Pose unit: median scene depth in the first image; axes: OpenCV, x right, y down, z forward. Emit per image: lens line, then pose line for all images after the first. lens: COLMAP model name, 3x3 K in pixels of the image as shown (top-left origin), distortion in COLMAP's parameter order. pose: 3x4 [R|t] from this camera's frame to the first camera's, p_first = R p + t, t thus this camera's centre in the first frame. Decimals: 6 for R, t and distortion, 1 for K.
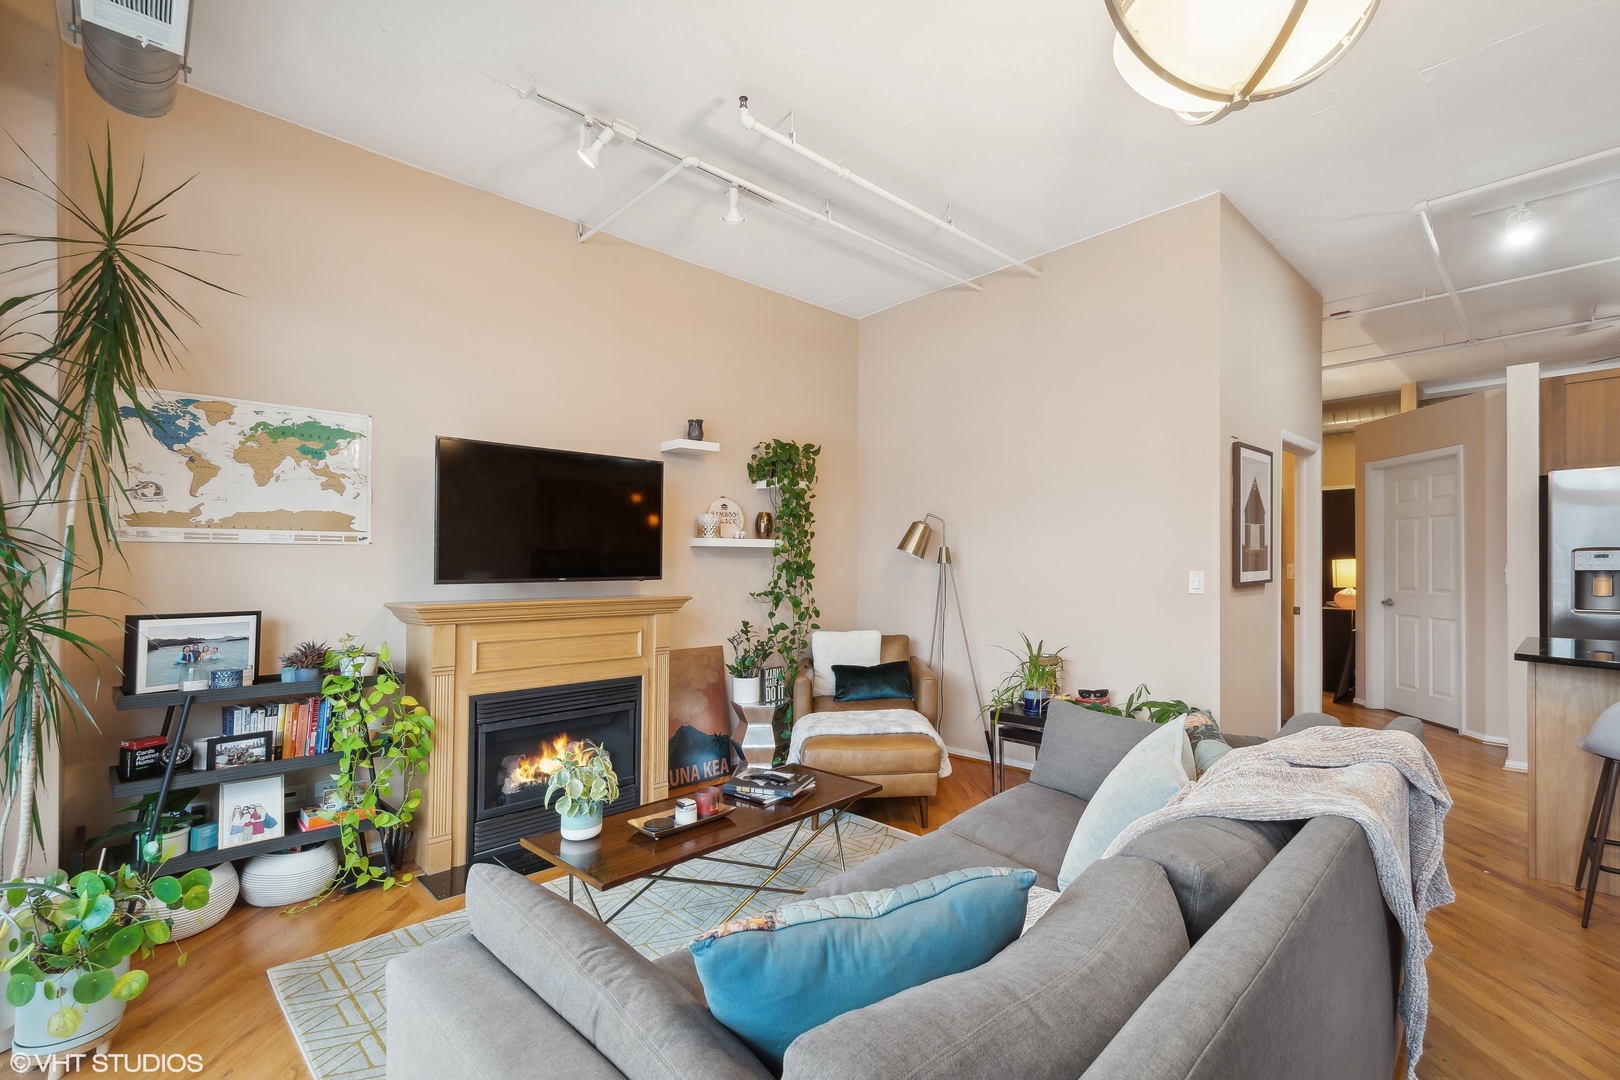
lens RADIAL K [[682.1, 0, 756.1], [0, 682.1, 547.0], [0, 0, 1]] dist [0.001454, -0.005483]
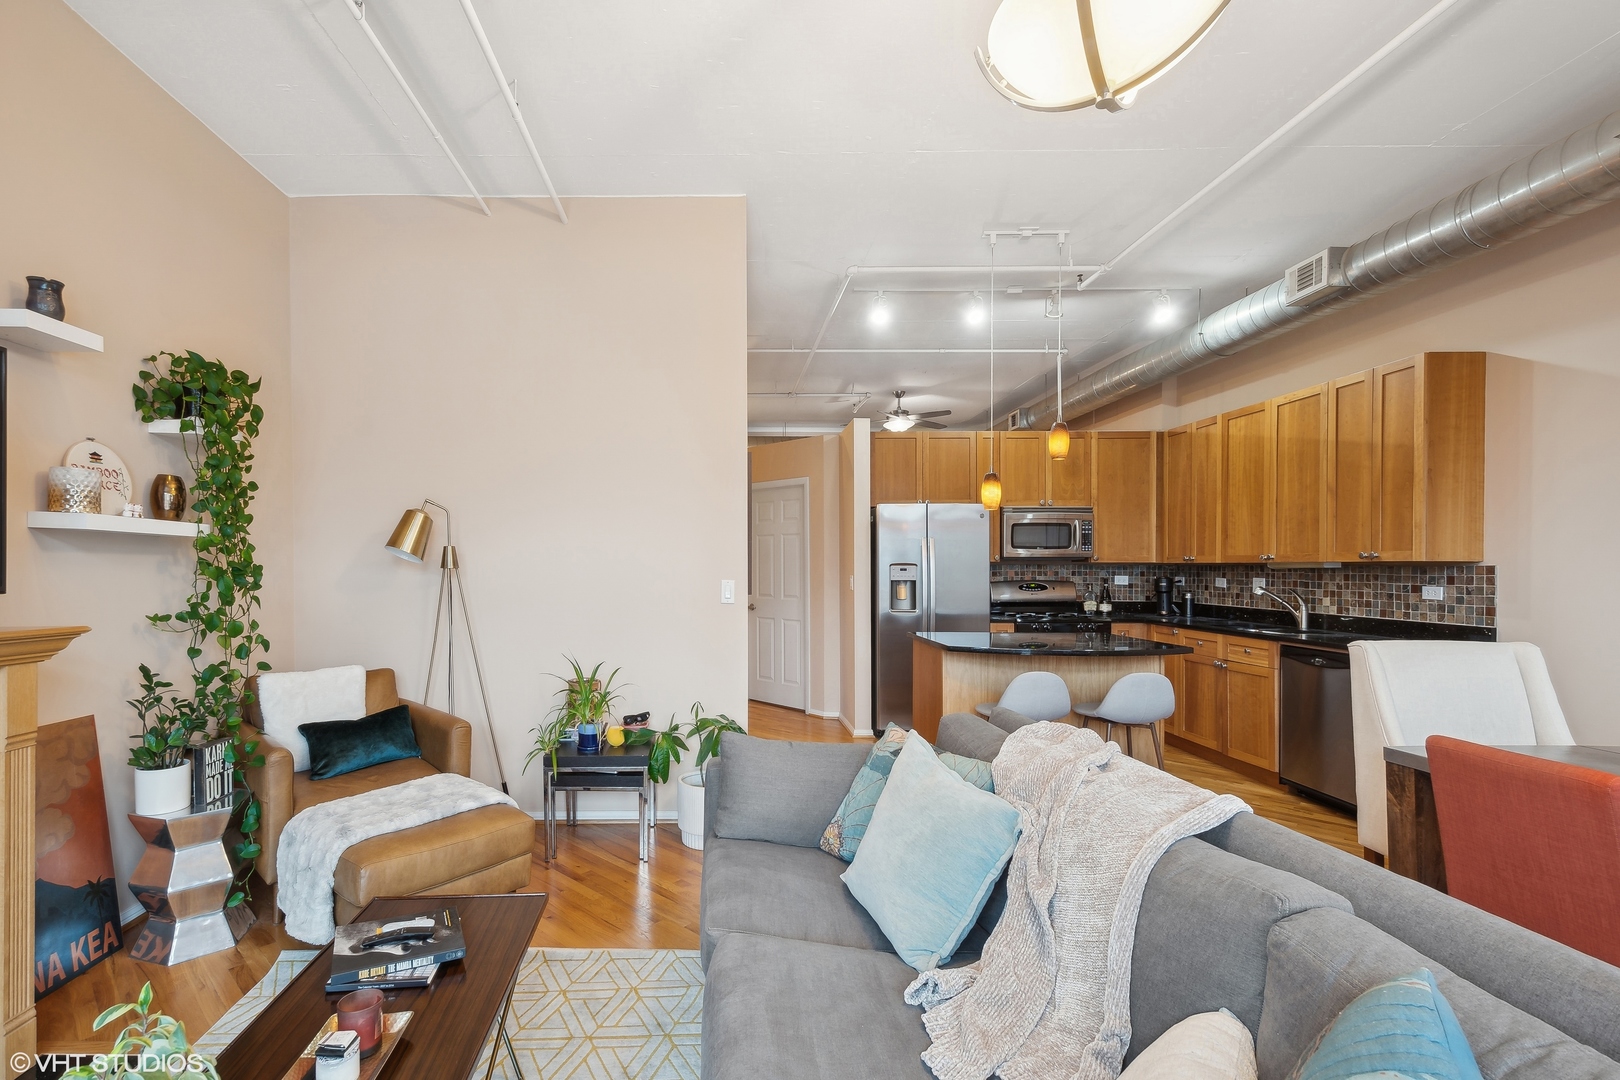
lens RADIAL K [[795.0, 0, 733.1], [0, 795.0, 570.5], [0, 0, 1]] dist [0.001661, -0.001817]
pose [[0.677539, 0.011668, 0.735394, -0.162712], [-0.029553, 0.999499, 0.011370, 0.008206], [-0.734893, -0.029437, 0.677544, 0.198258]]
